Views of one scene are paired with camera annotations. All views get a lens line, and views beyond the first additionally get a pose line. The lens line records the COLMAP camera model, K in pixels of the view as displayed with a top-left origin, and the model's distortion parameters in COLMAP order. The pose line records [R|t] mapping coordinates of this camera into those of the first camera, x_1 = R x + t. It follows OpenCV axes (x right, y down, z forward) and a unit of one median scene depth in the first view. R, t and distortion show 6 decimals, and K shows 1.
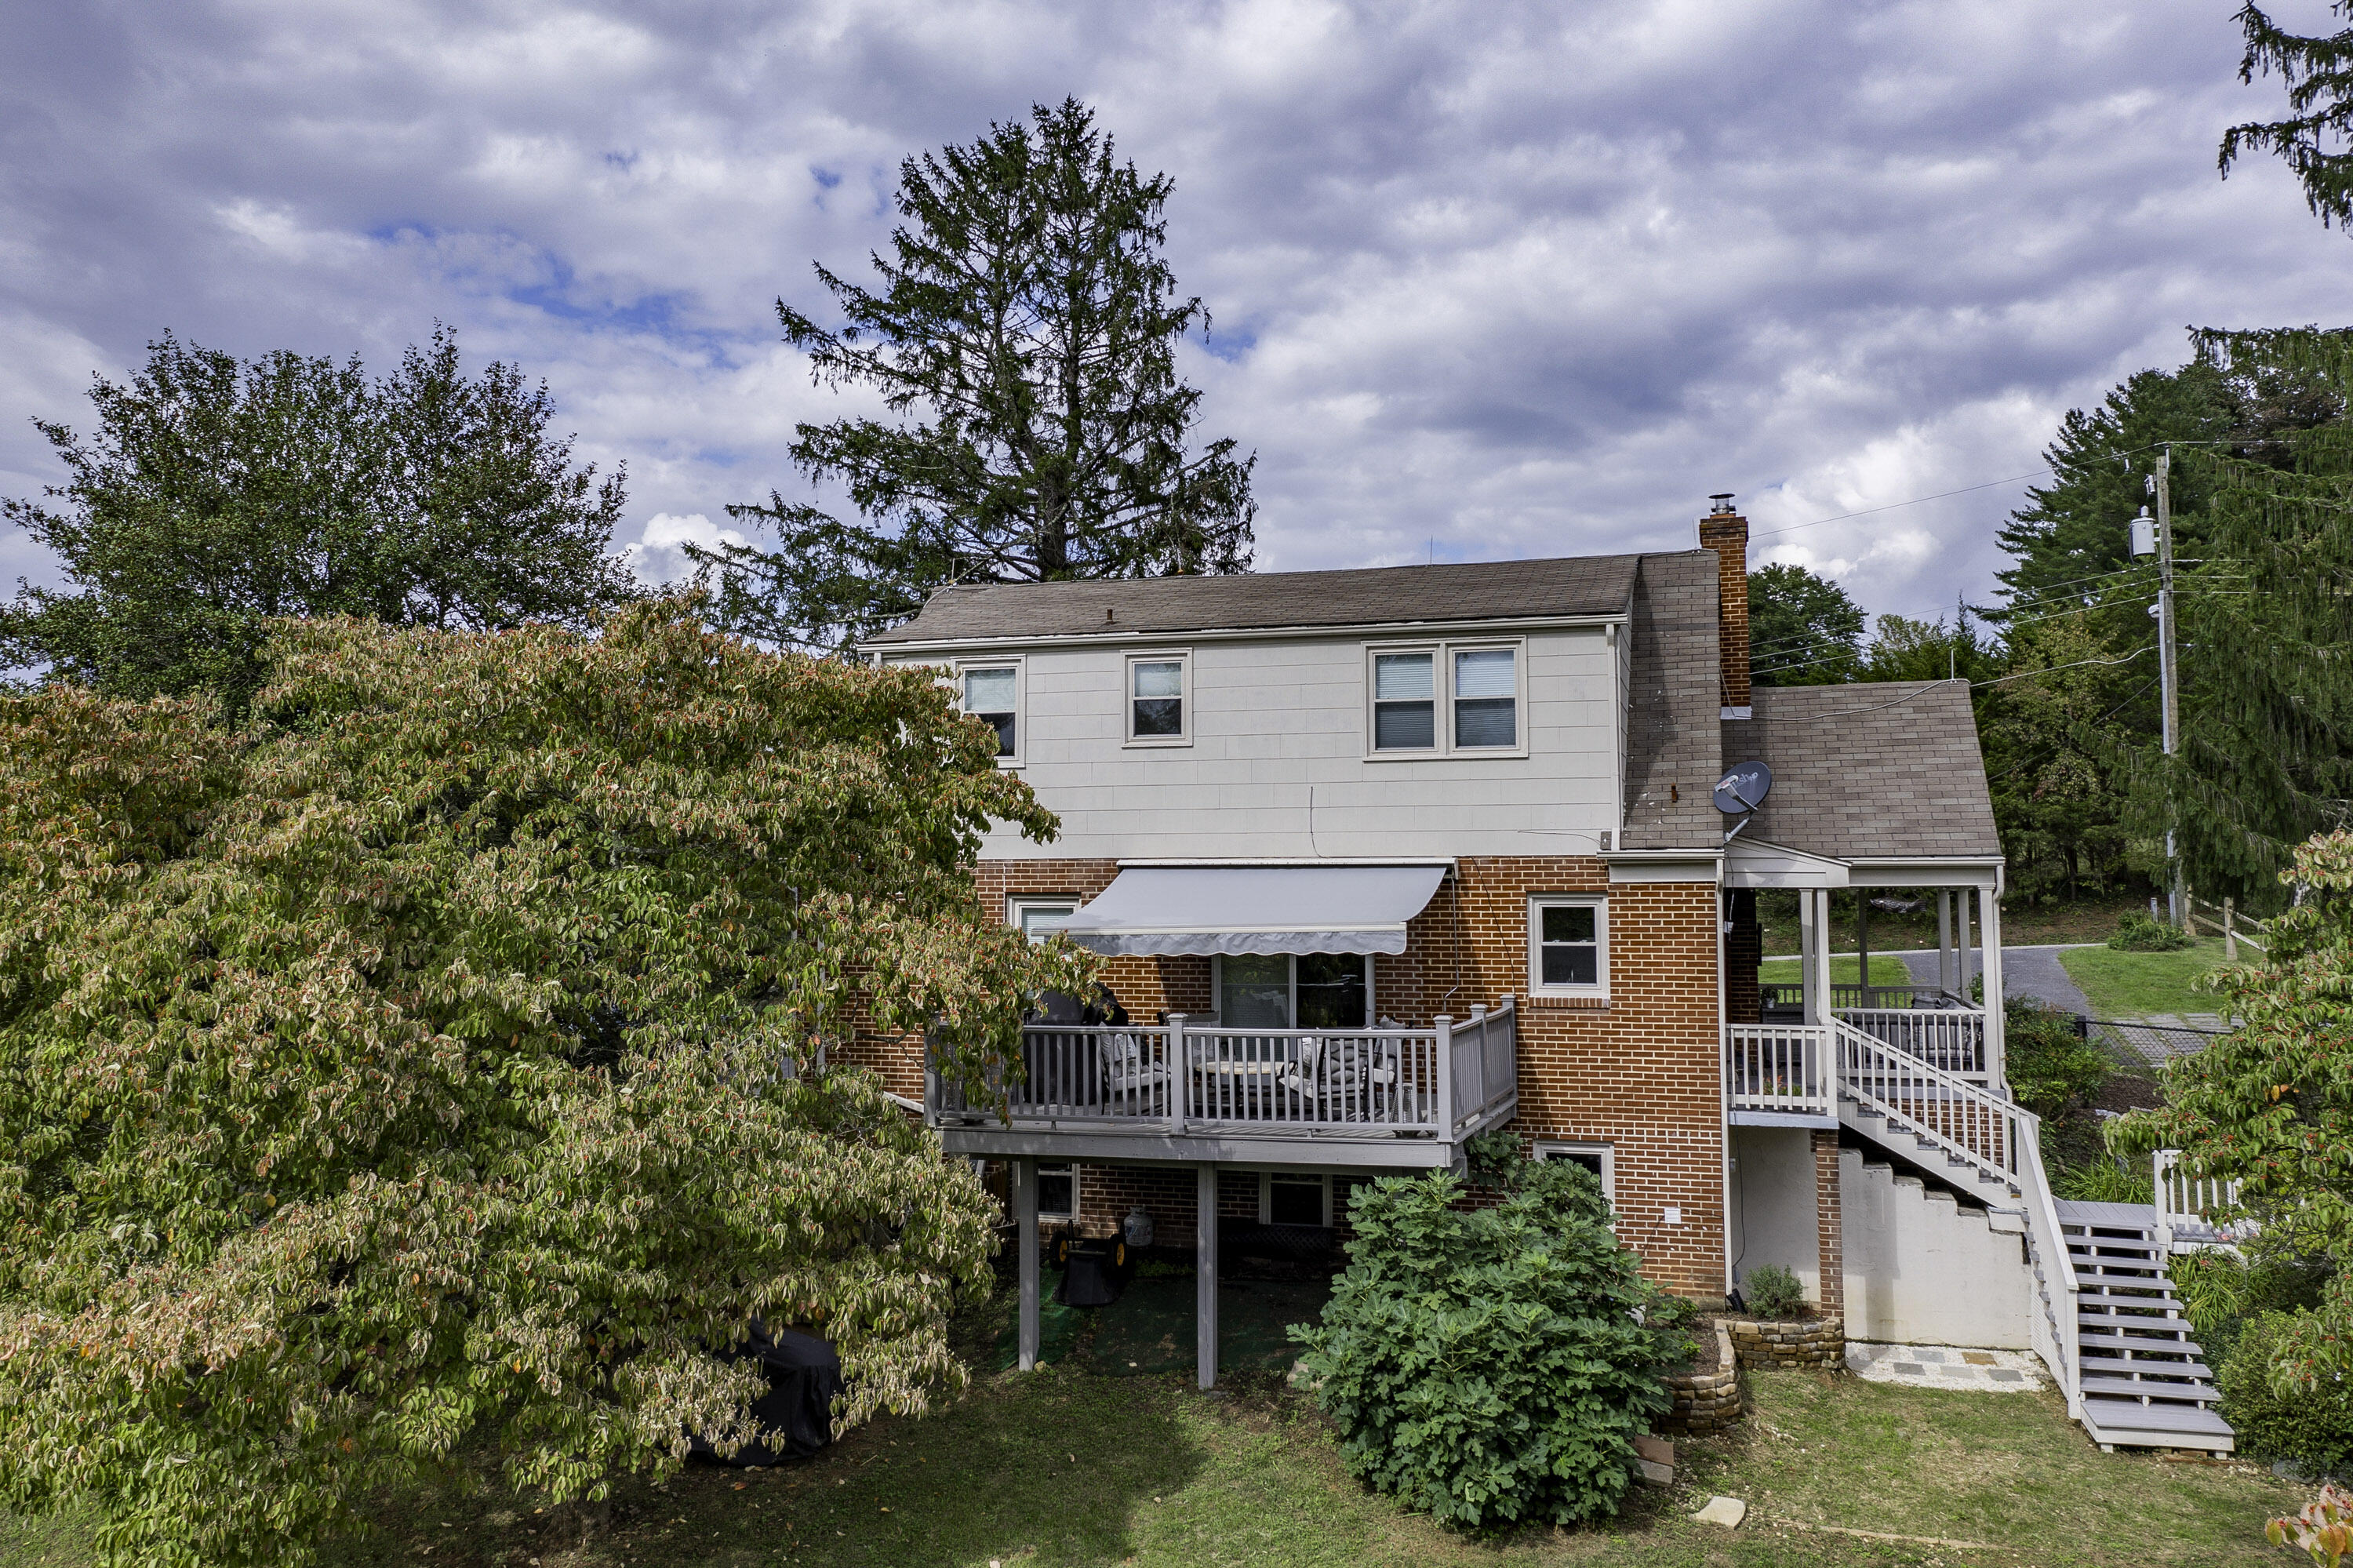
lens RADIAL K [[1905.4, 0, 1204.9], [0, 1905.4, 745.6], [0, 0, 1]] dist [0.040597, 0.007109]
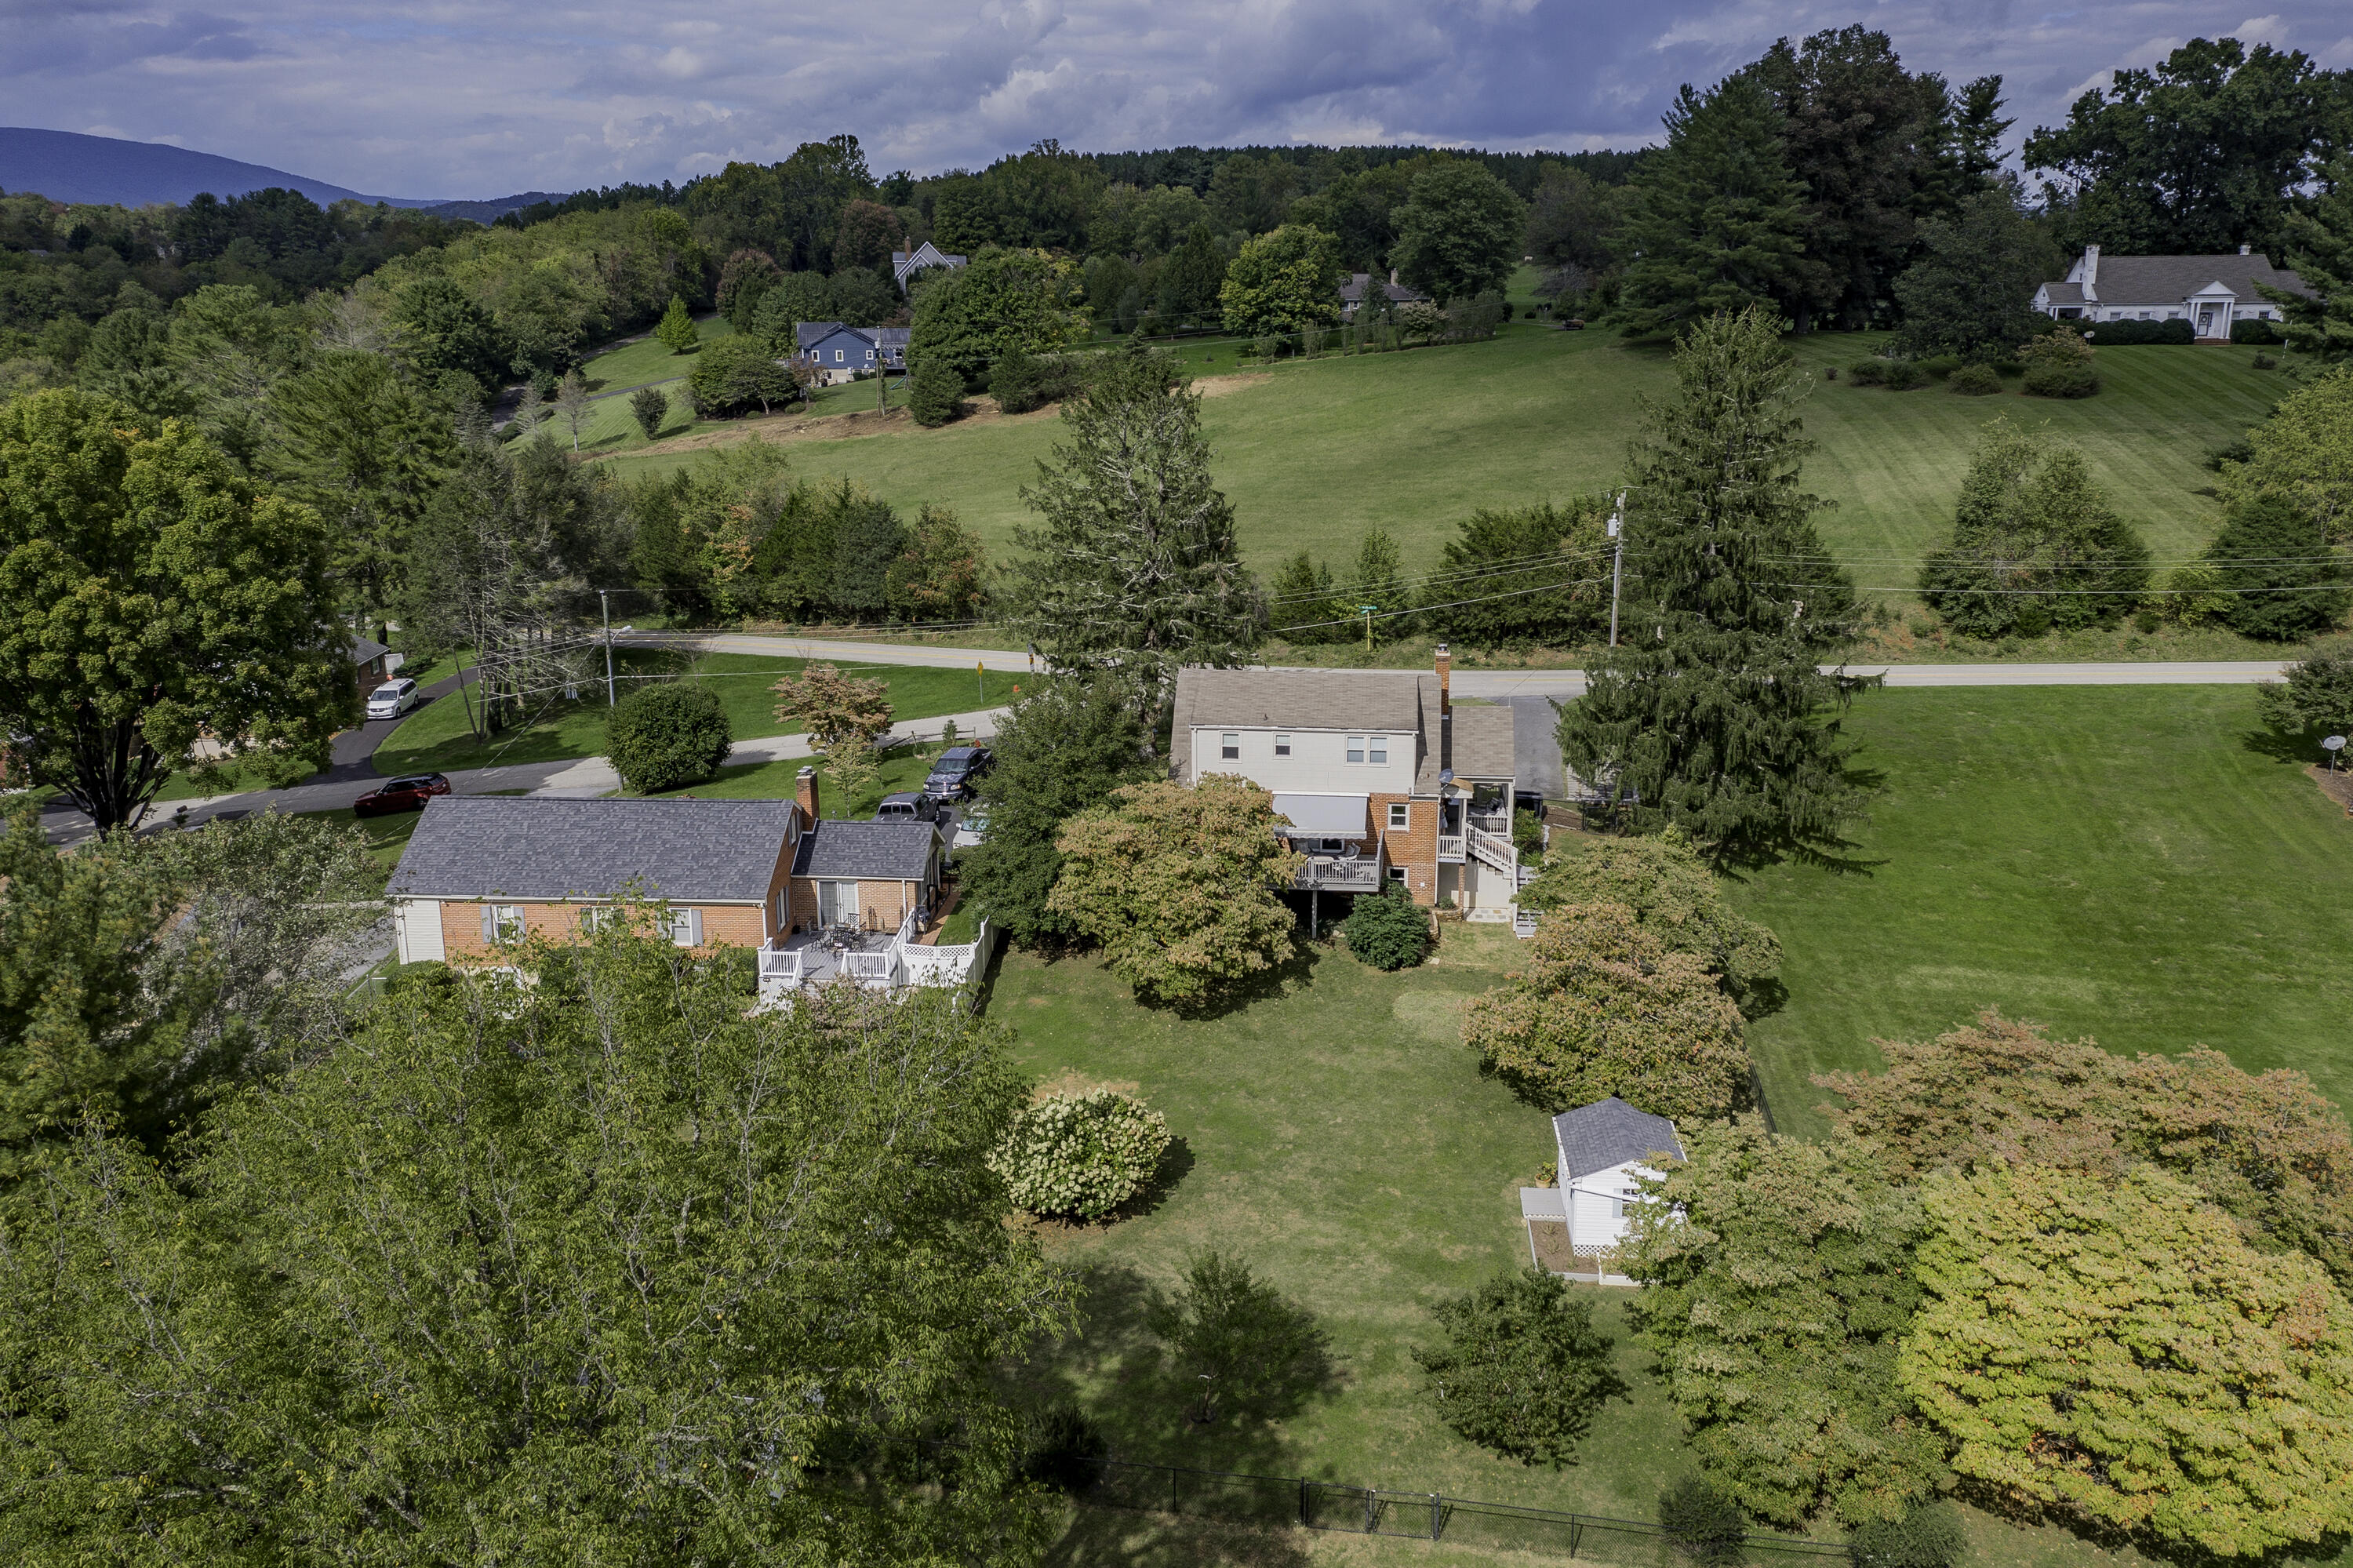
lens RADIAL K [[1905.4, 0, 1204.9], [0, 1905.4, 745.6], [0, 0, 1]] dist [0.040597, 0.007109]
pose [[0.985798, -0.038857, 0.163377, -0.783404], [-0.014787, 0.949000, 0.314928, -1.192286], [-0.167282, -0.312872, 0.934948, -2.364602]]
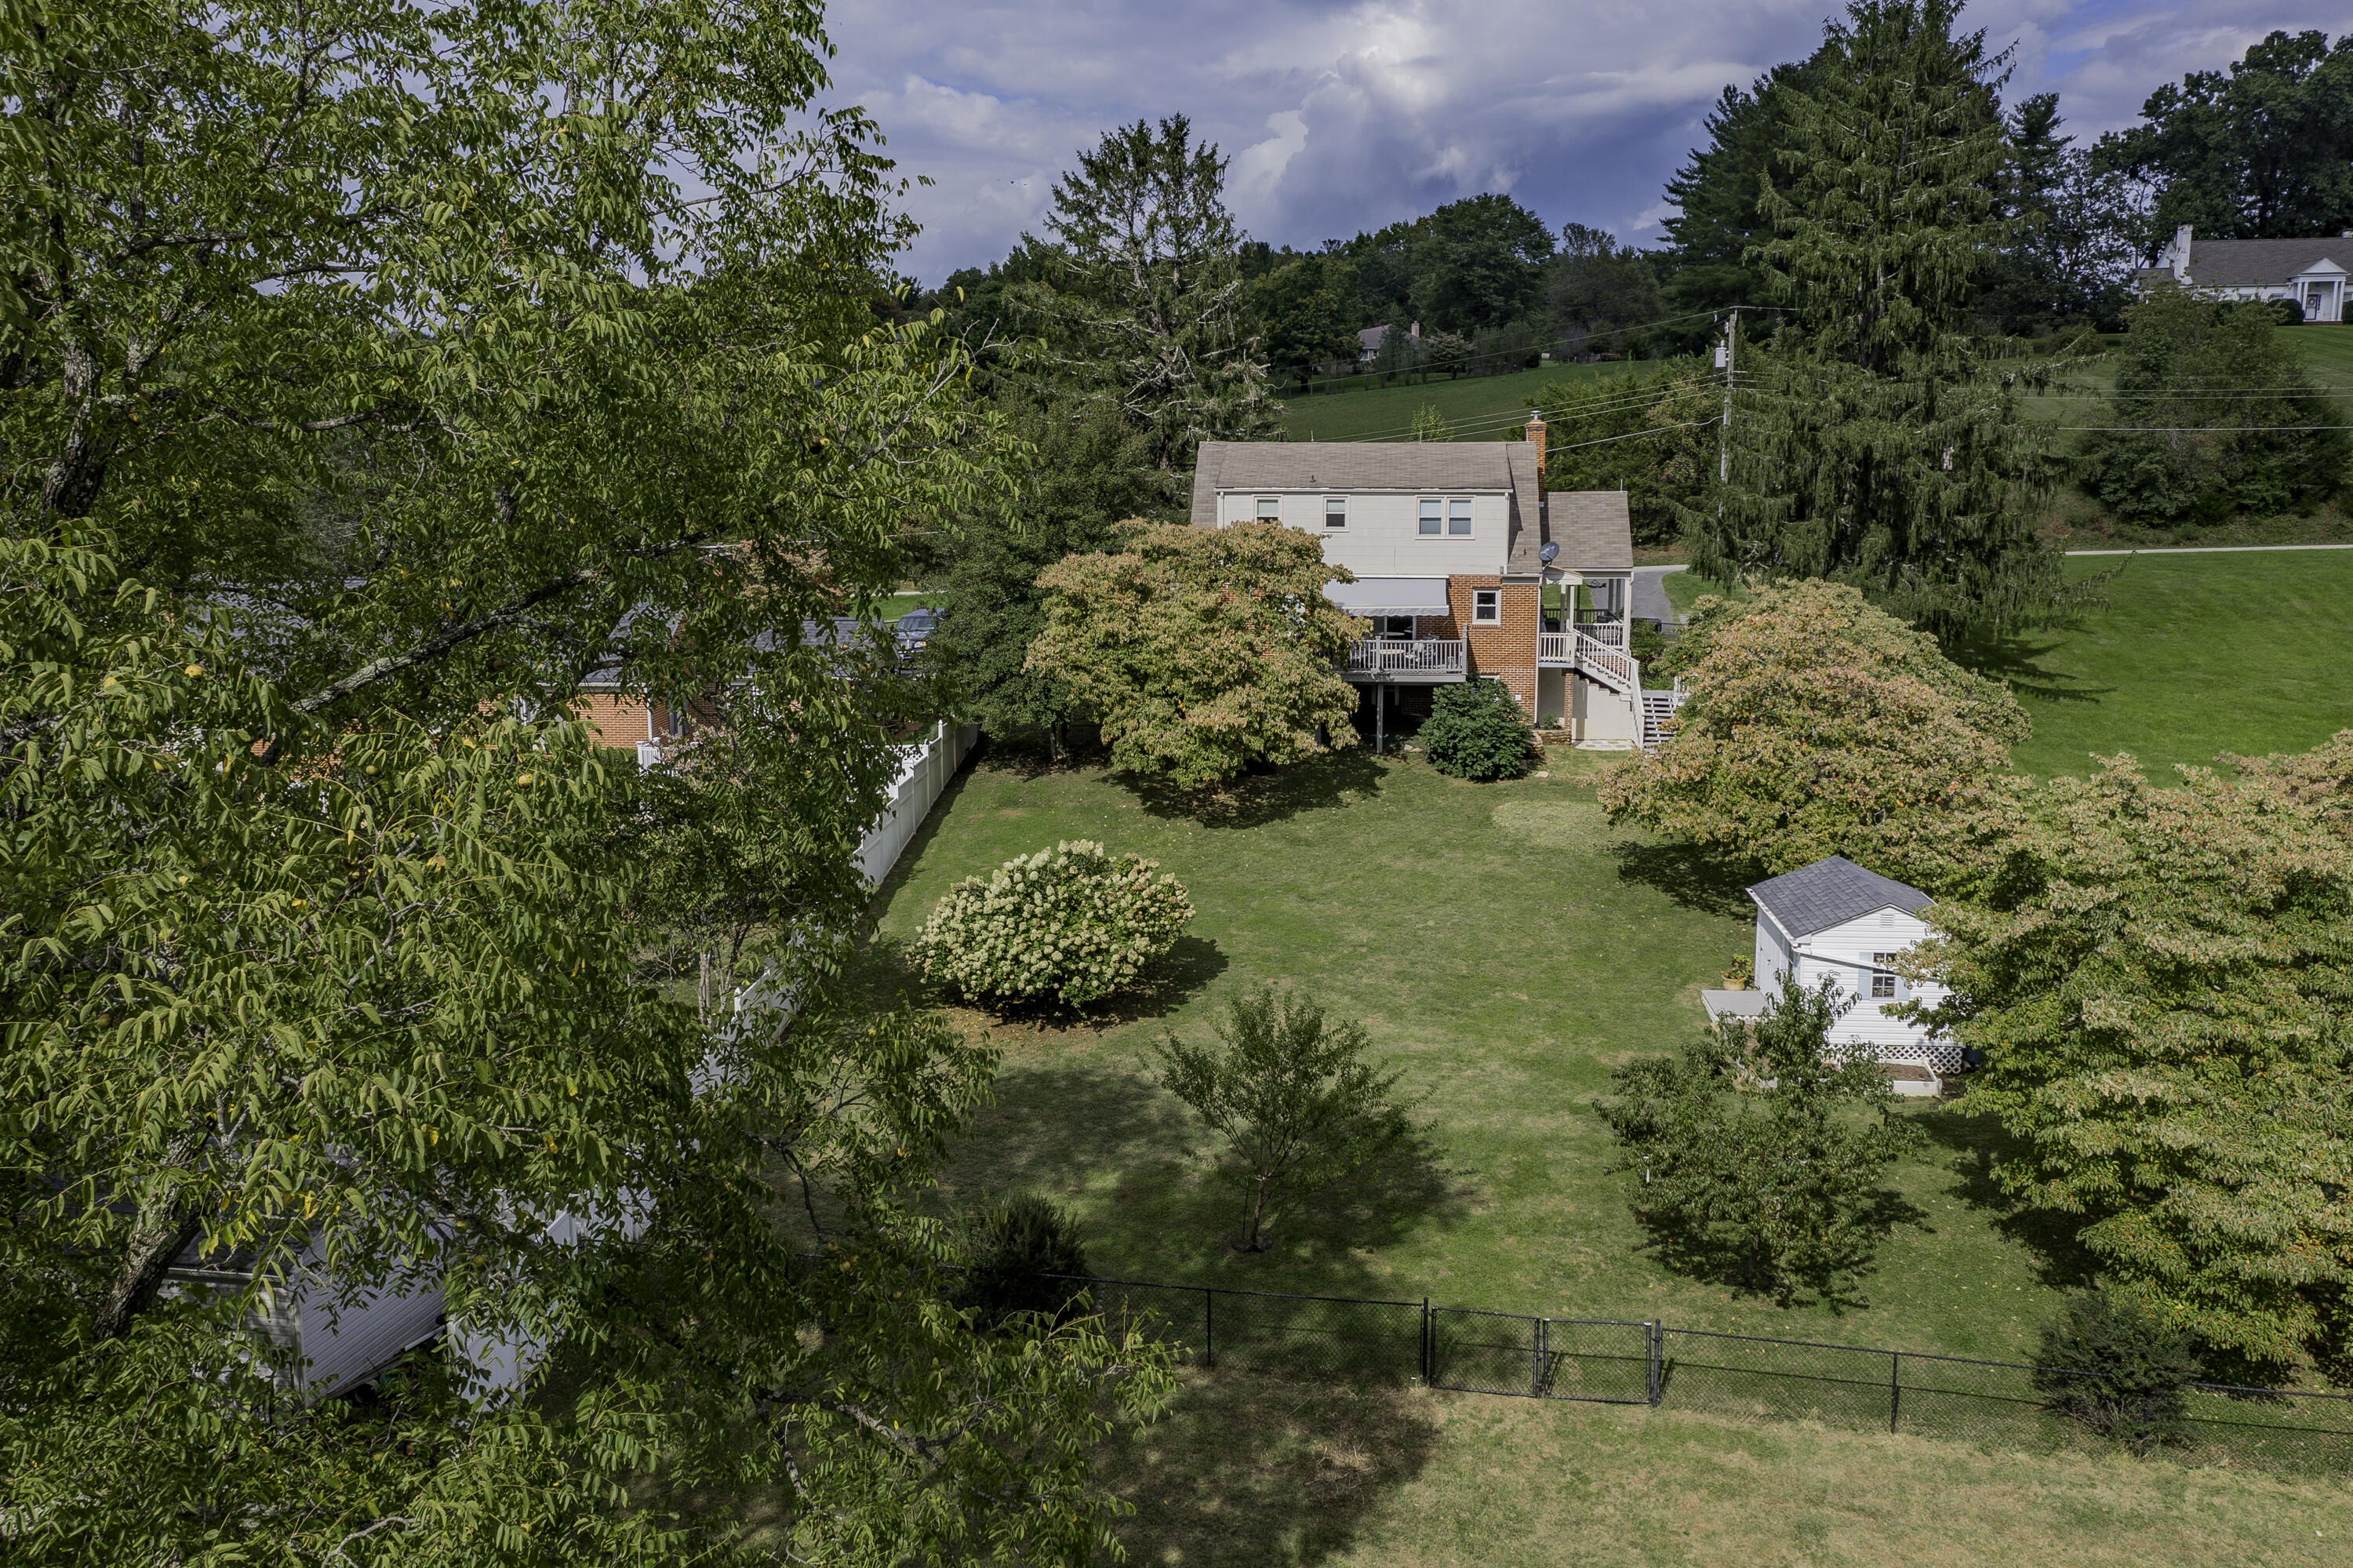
lens RADIAL K [[1905.4, 0, 1204.9], [0, 1905.4, 745.6], [0, 0, 1]] dist [0.040597, 0.007109]
pose [[0.986372, -0.024318, 0.162726, -0.694591], [-0.014528, 0.972283, 0.233356, -0.352346], [-0.163891, -0.232540, 0.958679, -1.710828]]
